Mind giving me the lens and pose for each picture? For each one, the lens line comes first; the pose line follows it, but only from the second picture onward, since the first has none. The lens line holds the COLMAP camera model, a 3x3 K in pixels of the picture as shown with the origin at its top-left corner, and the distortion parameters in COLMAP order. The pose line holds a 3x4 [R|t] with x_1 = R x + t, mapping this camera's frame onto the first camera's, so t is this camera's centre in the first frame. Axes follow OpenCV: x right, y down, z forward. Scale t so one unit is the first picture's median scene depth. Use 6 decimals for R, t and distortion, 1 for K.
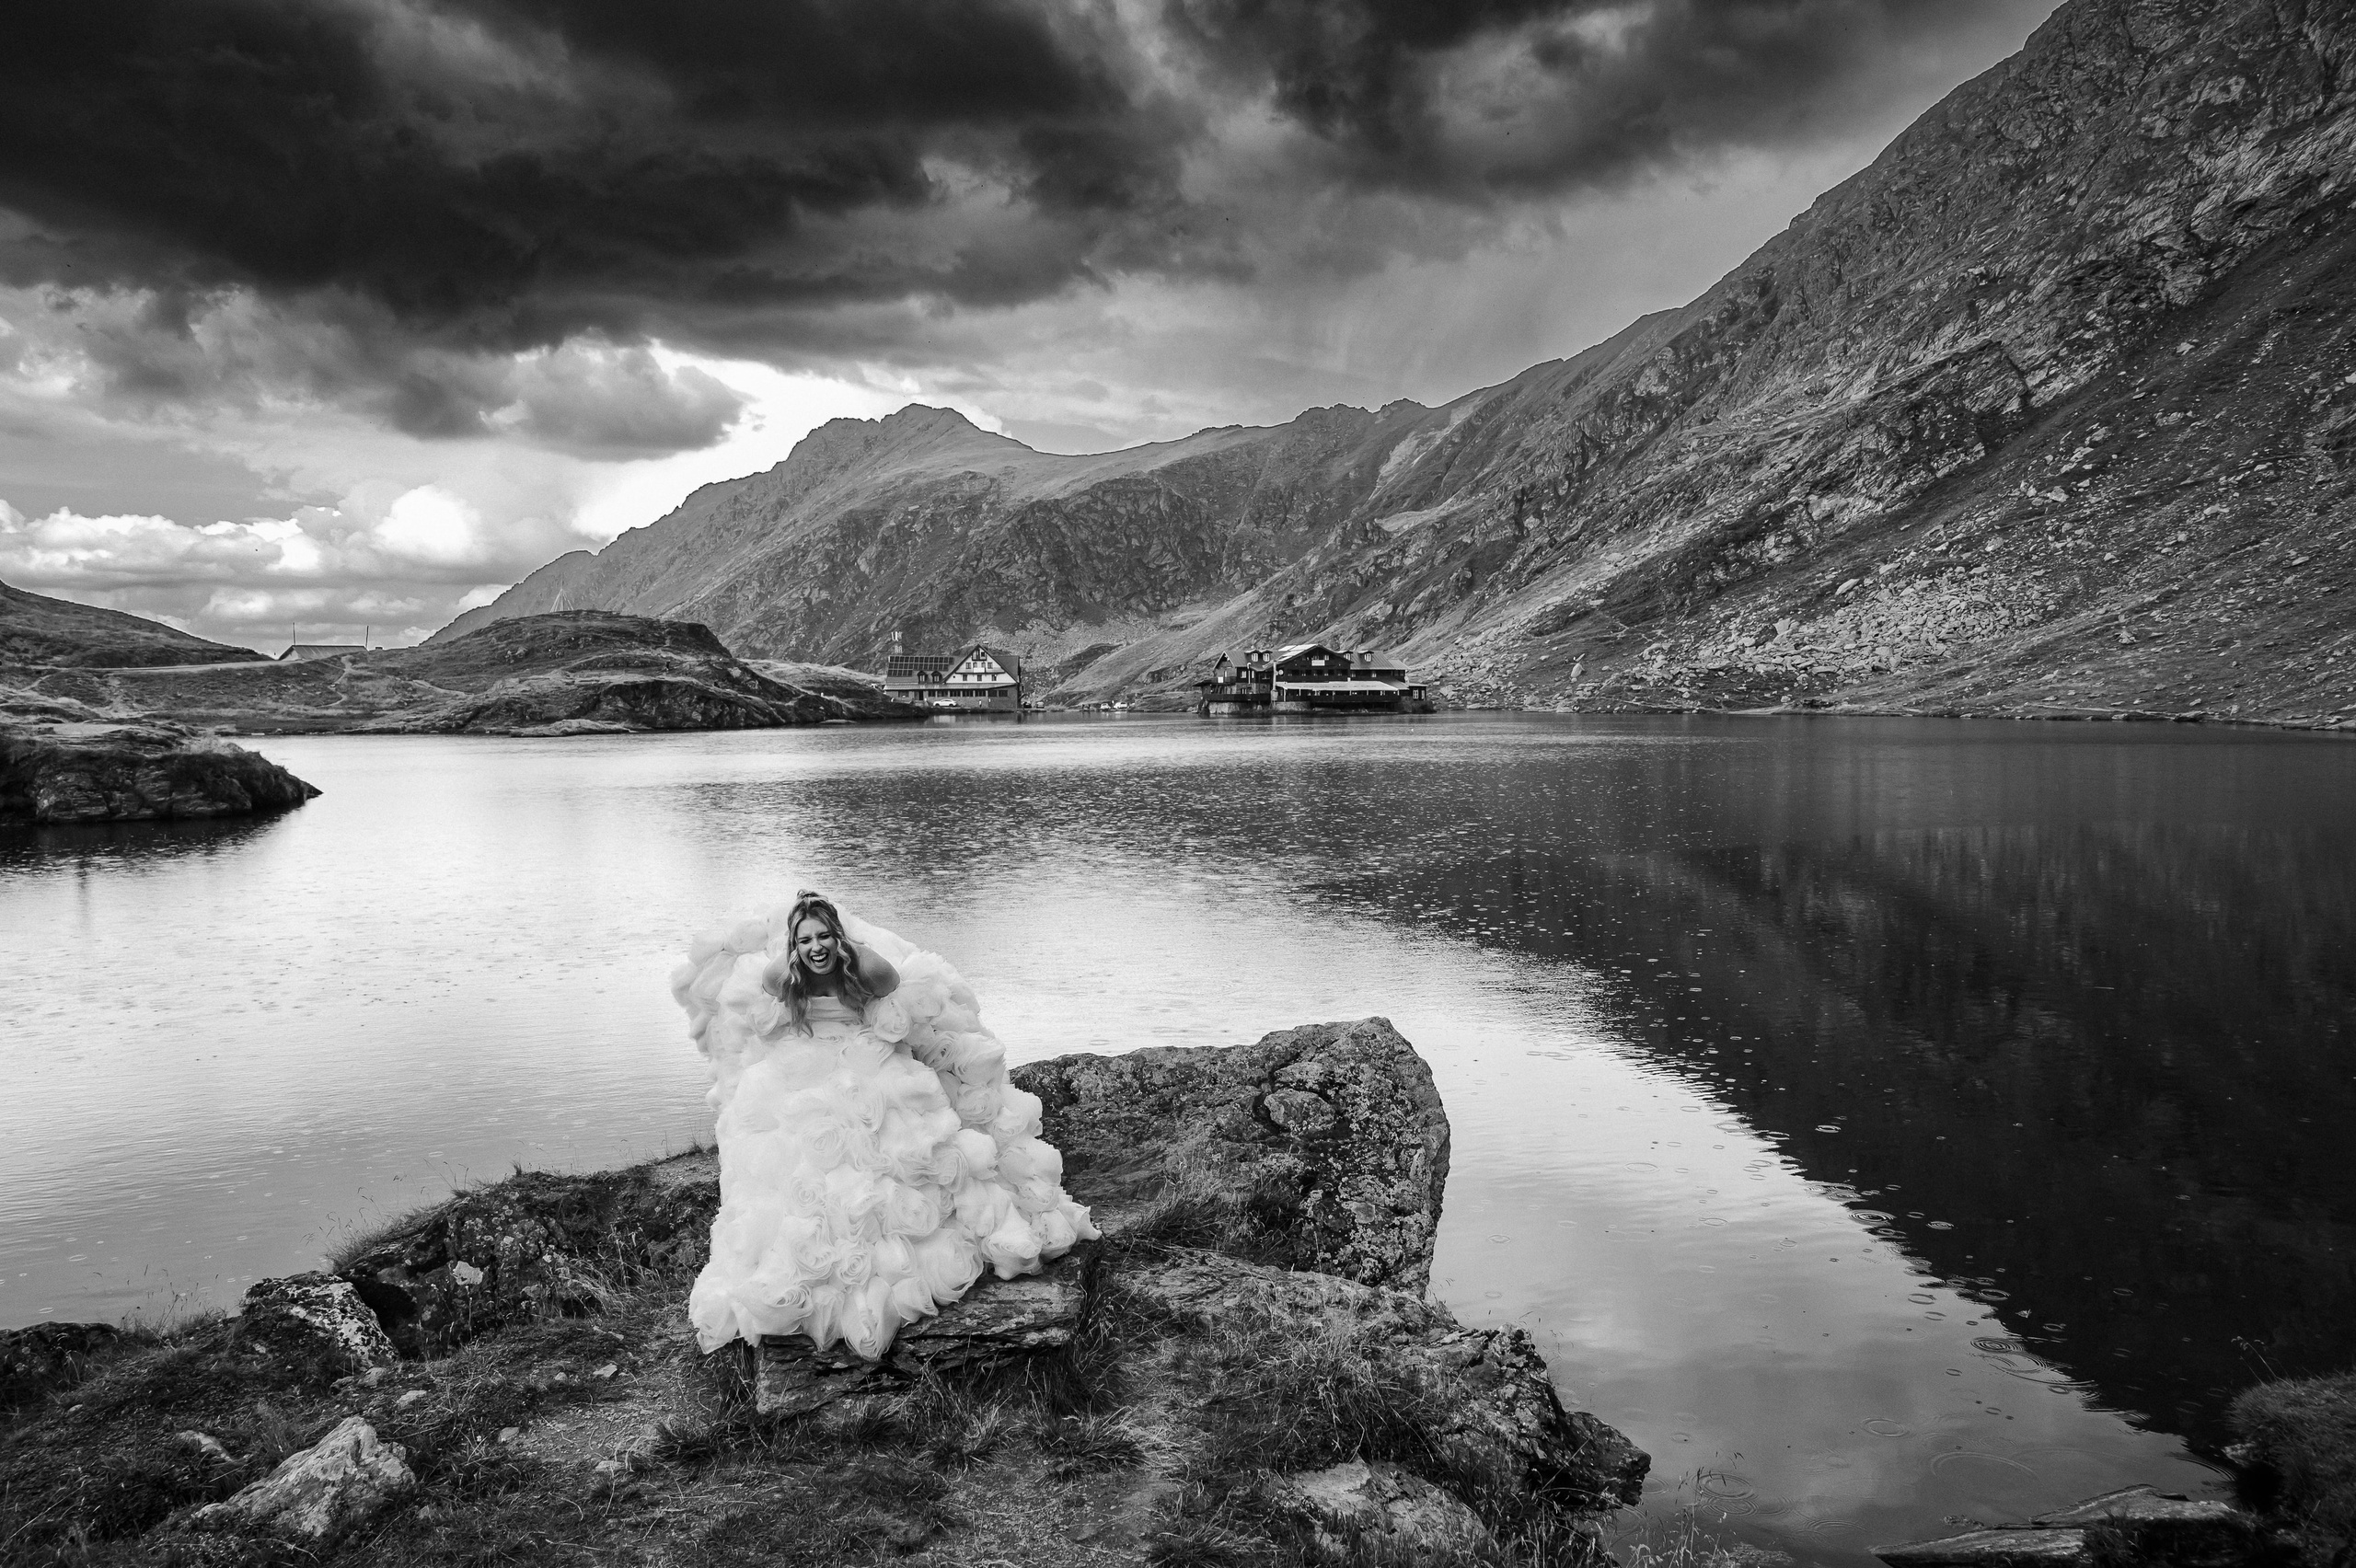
lens RADIAL K [[1711.1, 0, 1178.0], [0, 1711.1, 784.0], [0, 0, 1]] dist [-0.002887, 0.003429]
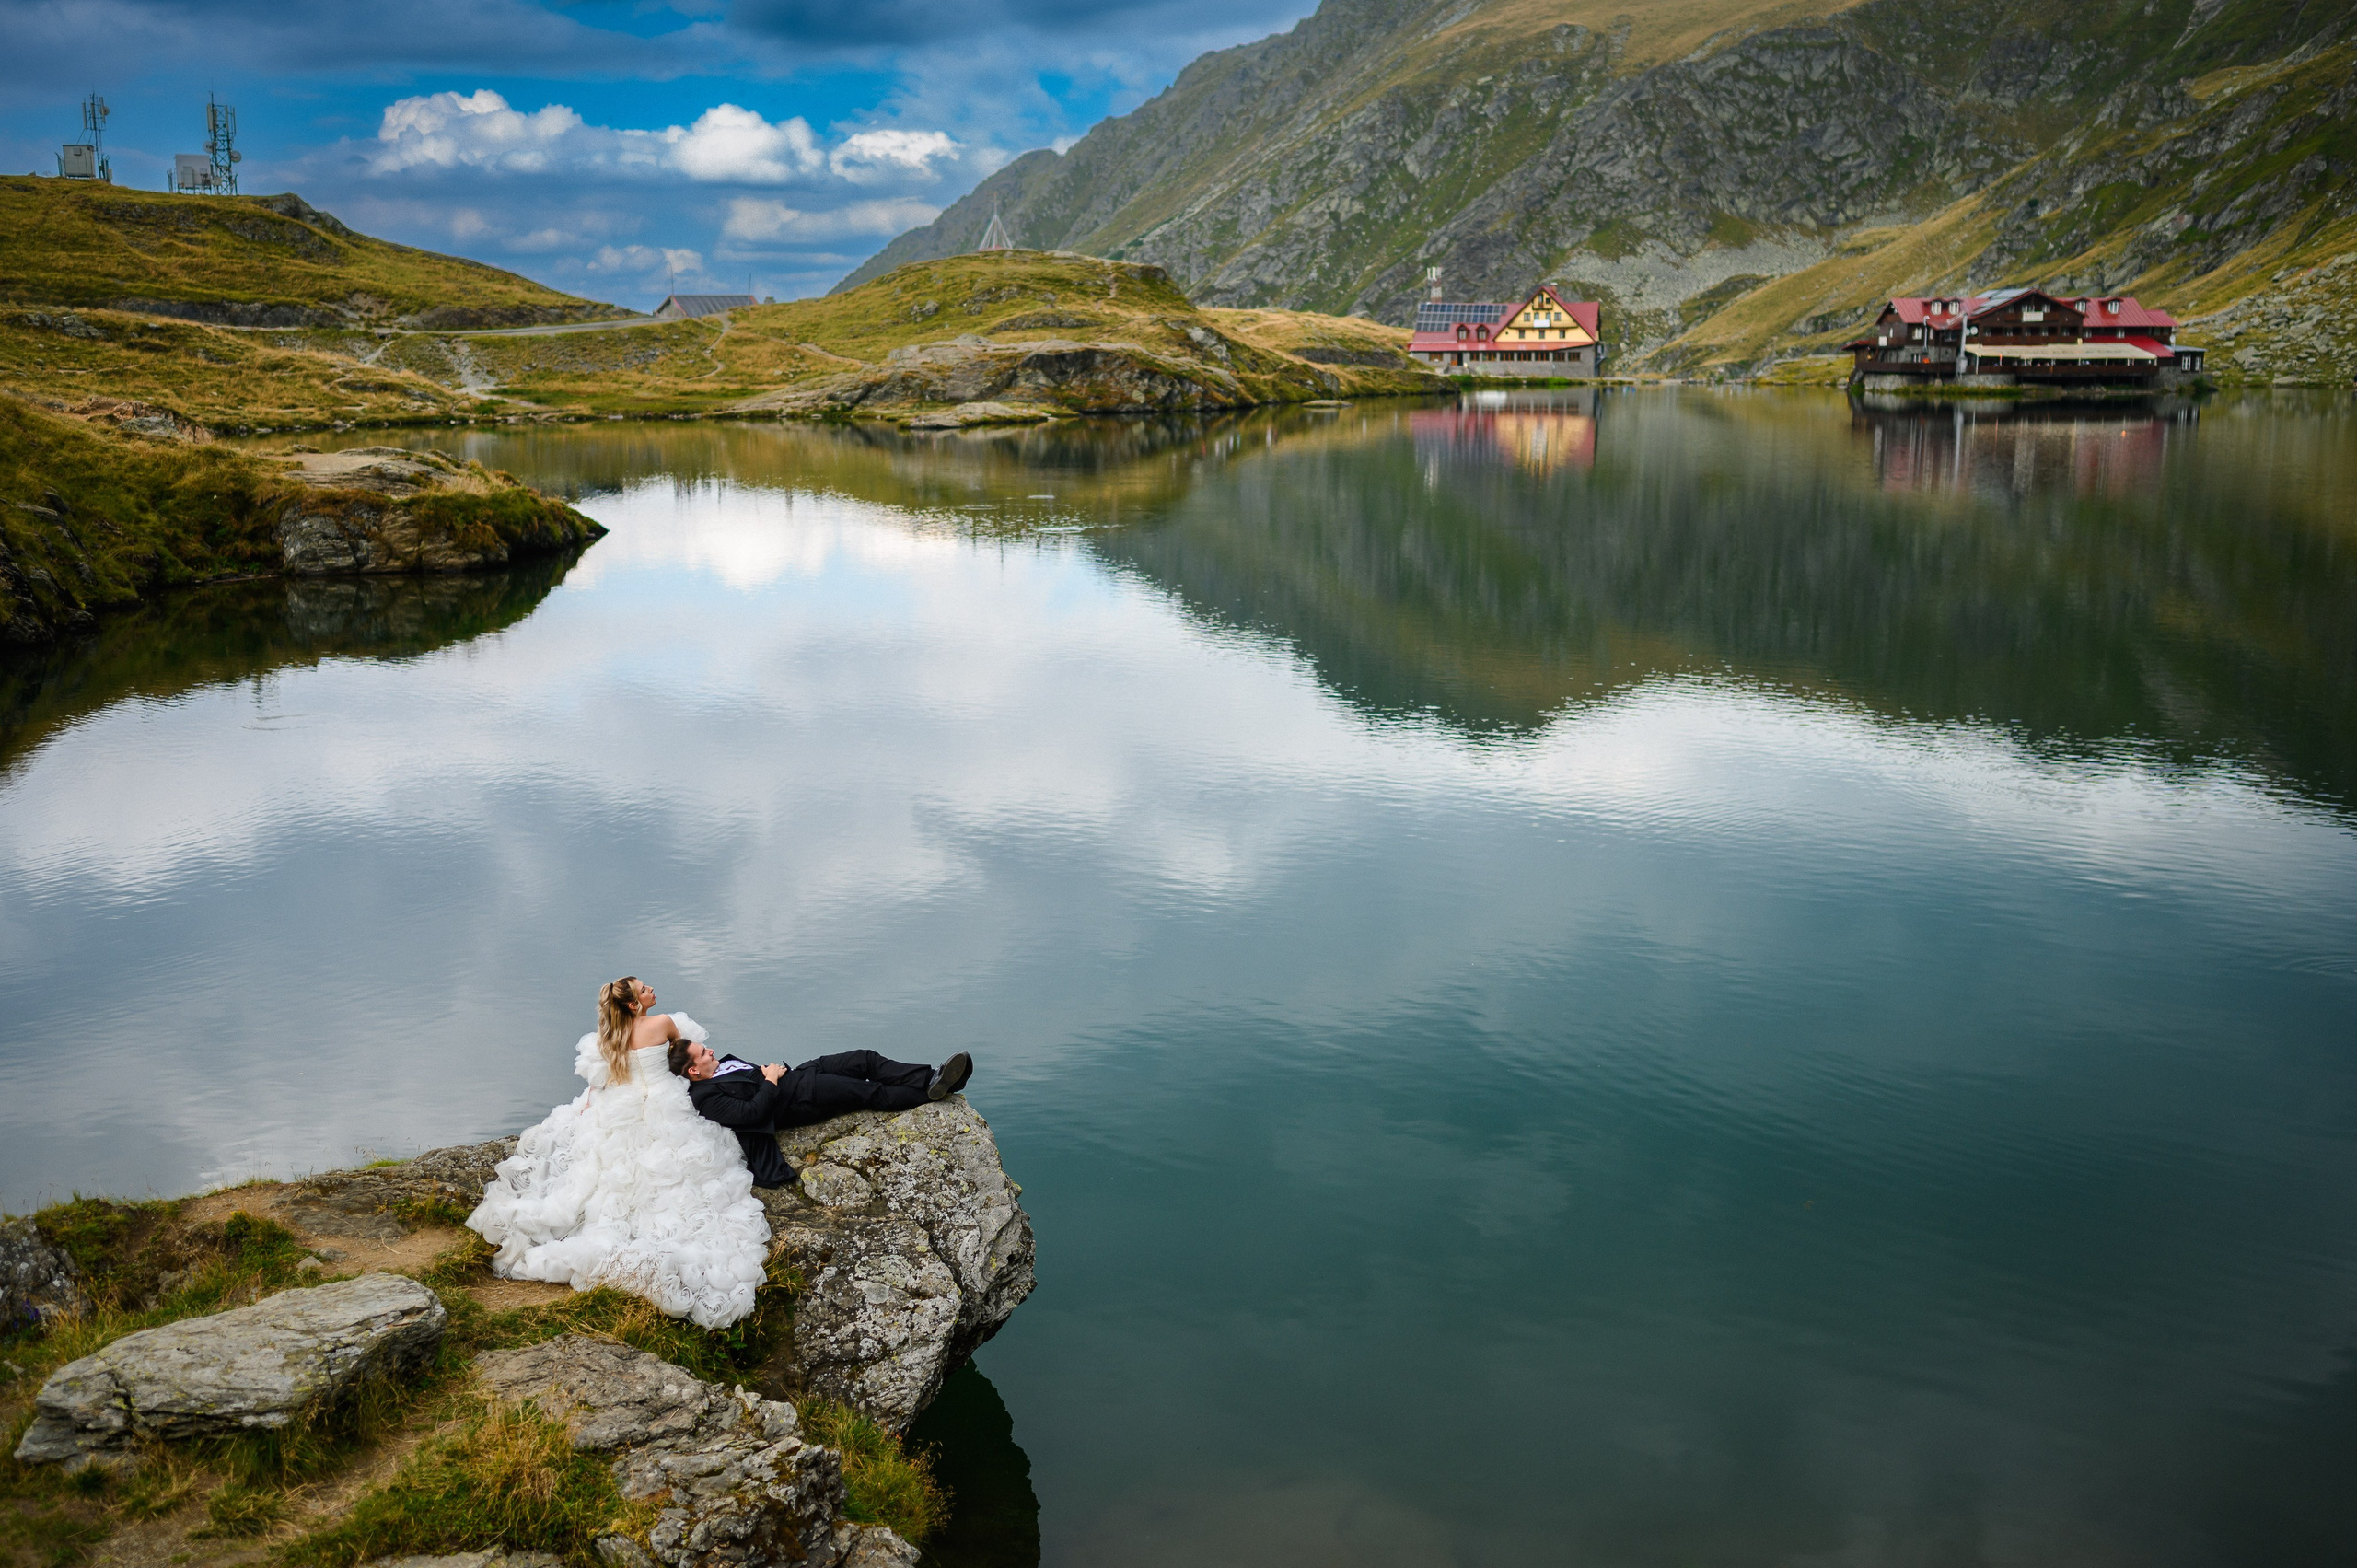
lens RADIAL K [[2349.0, 0, 1178.5], [0, 2349.0, 784.0], [0, 0, 1]] dist [0.001931, -0.001893]
pose [[0.960654, 0.054234, -0.272403, 0.017966], [-0.017448, 0.990598, 0.135688, -0.006733], [0.277201, -0.125597, 0.952568, -0.006746]]
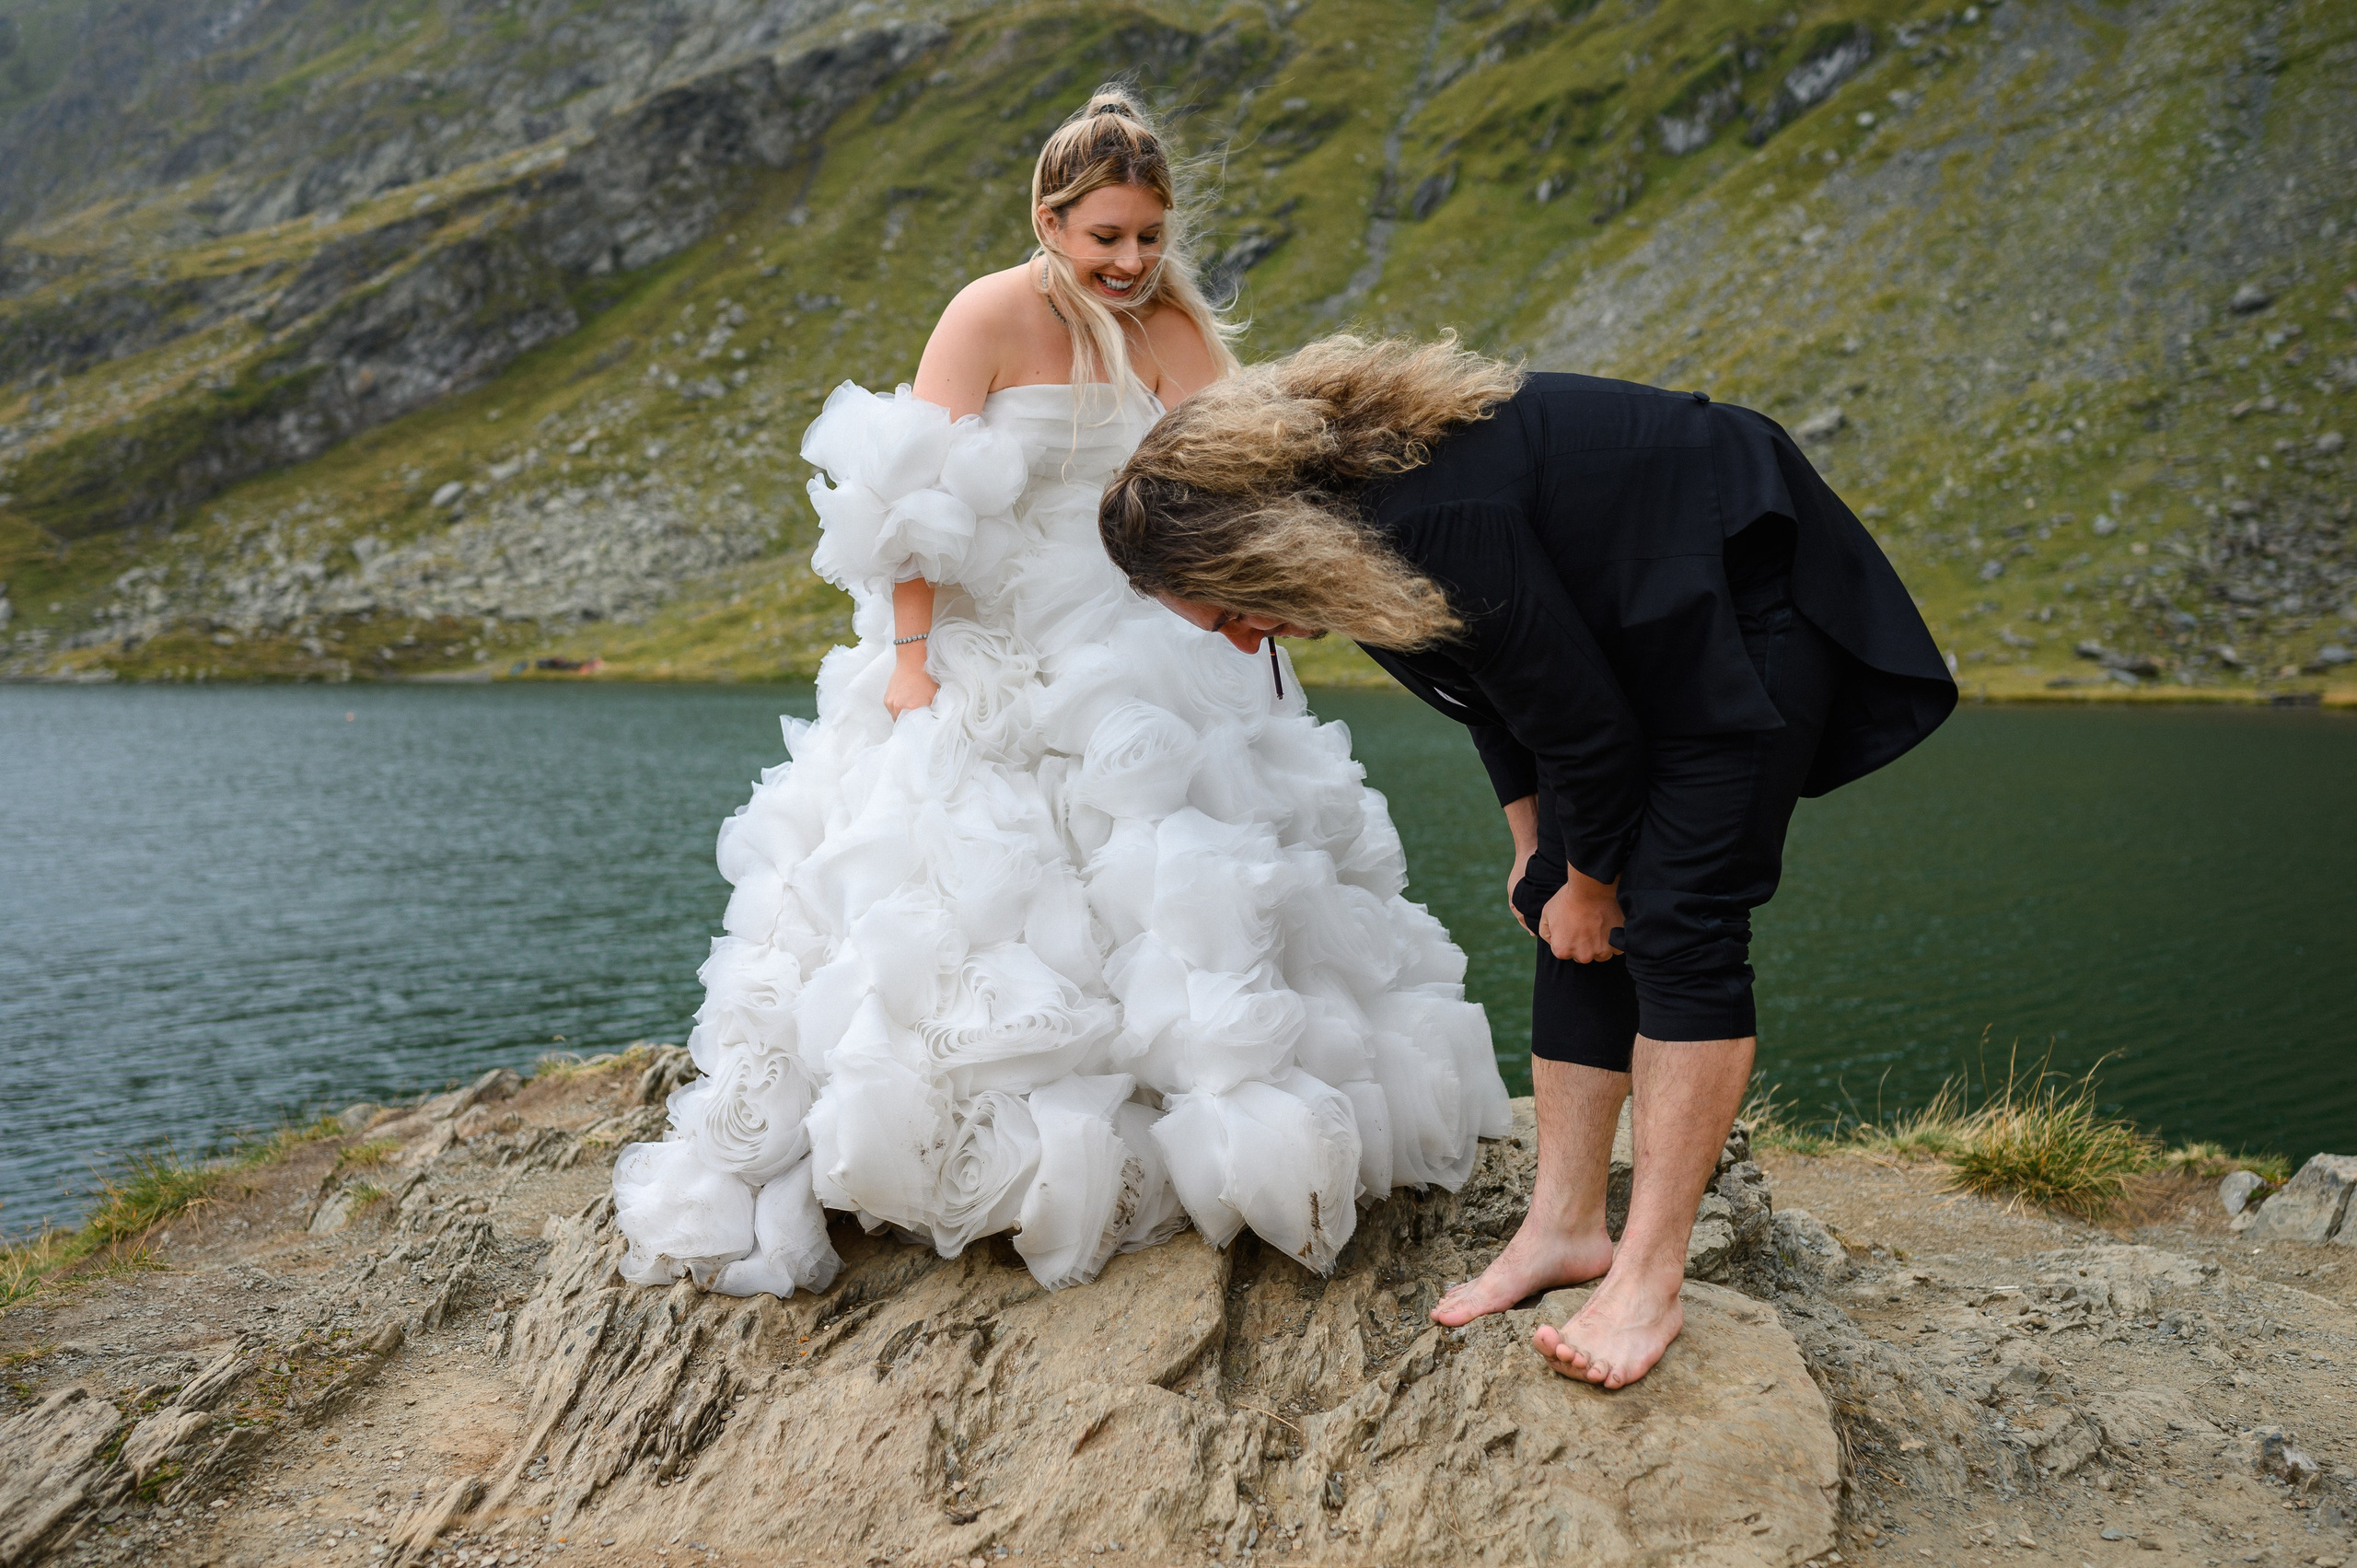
lens RADIAL K [[2269.9, 0, 1178.5], [0, 2269.9, 784.0], [0, 0, 1]] dist [-0.013557, 0.014543]
pose [[0.641539, -0.046200, 0.765698, -0.119054], [0.041466, 0.998814, 0.025524, -0.008892], [-0.765969, 0.015376, 0.642693, 0.174989]]
